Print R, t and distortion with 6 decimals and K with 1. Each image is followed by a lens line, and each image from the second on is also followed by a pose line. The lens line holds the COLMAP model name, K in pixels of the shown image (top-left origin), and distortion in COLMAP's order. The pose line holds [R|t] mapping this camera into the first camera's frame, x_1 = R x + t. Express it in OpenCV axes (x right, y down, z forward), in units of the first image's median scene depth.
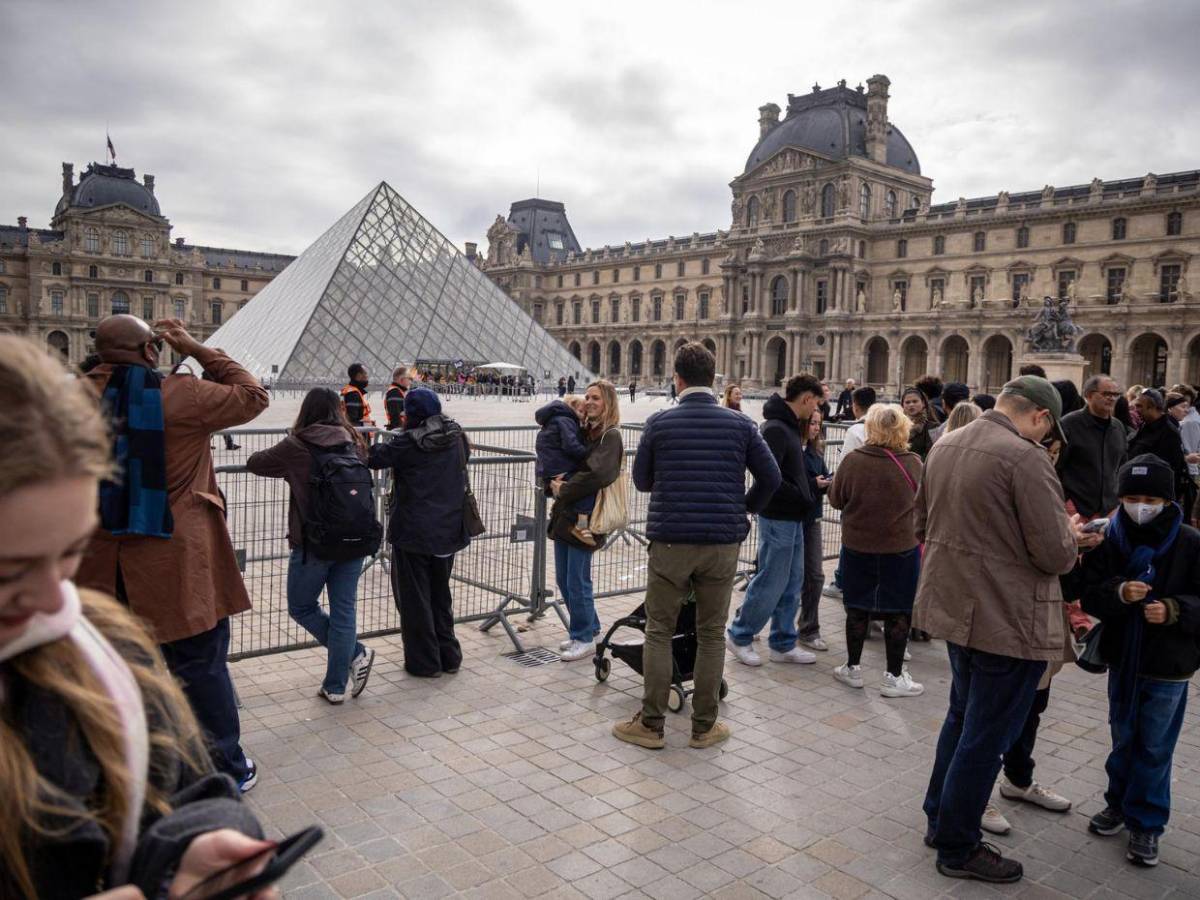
lens RADIAL K [[932.7, 0, 612.7], [0, 932.7, 467.3], [0, 0, 1]] dist [-0.116617, 0.087681]
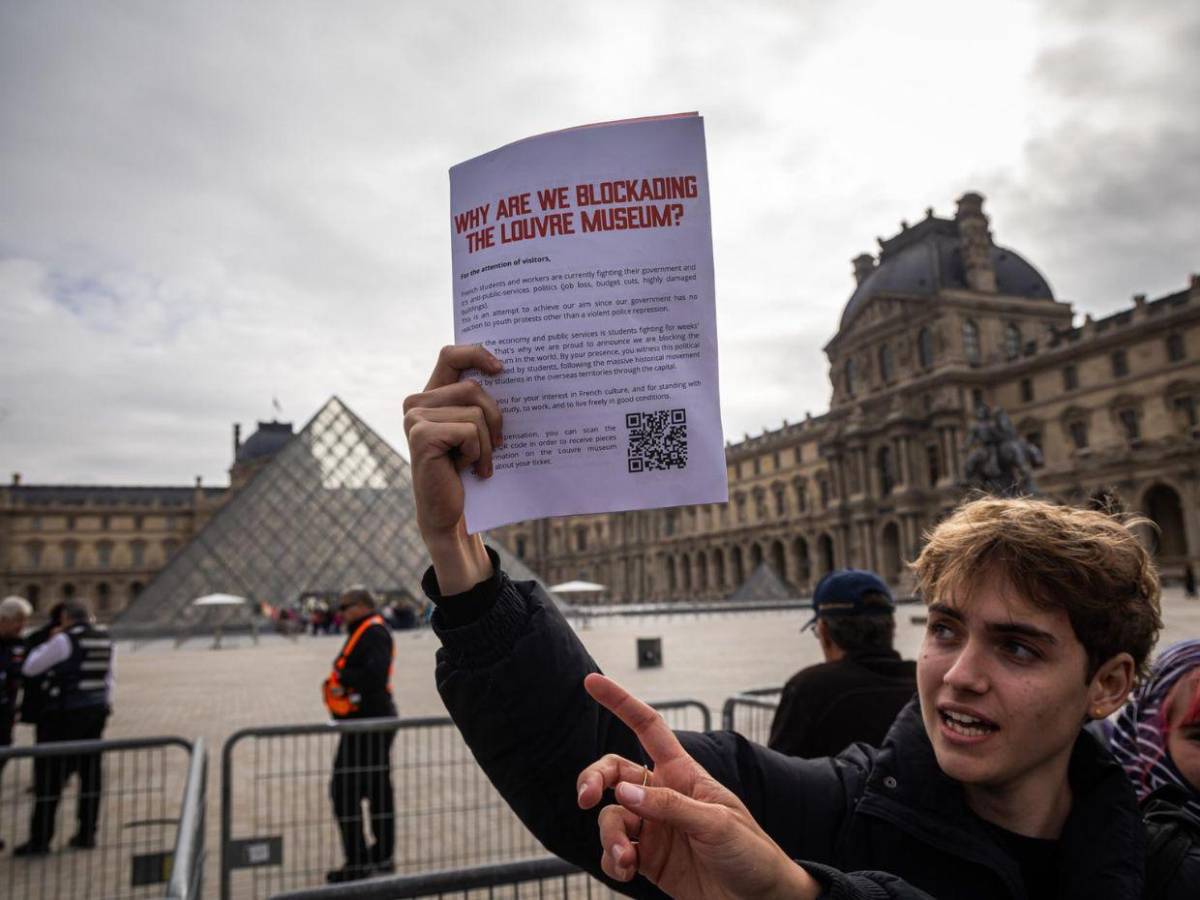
lens RADIAL K [[935.4, 0, 600.0], [0, 935.4, 450.0], [0, 0, 1]] dist [-0.113631, 0.076527]
pose [[0.946404, -0.123041, -0.298630, 0.184882], [0.046149, 0.966623, -0.252011, -0.011239], [0.319671, 0.224722, 0.920495, 0.172681]]
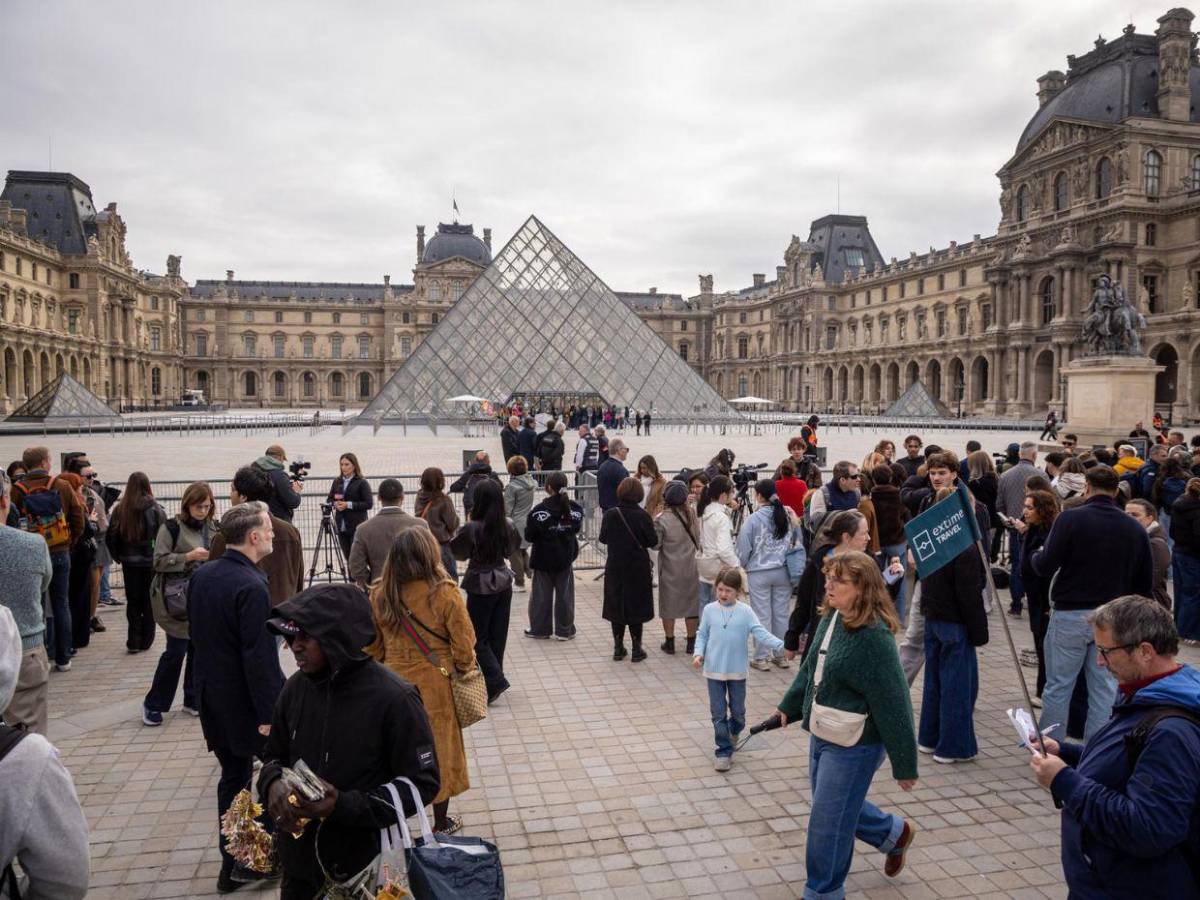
lens RADIAL K [[932.4, 0, 611.1], [0, 932.4, 454.3], [0, 0, 1]] dist [-0.100215, 0.071252]
pose [[0.890773, 0.000063, -0.454448, 0.200427], [-0.019884, 0.999048, -0.038837, -0.008252], [0.454013, 0.043631, 0.889926, 0.101126]]
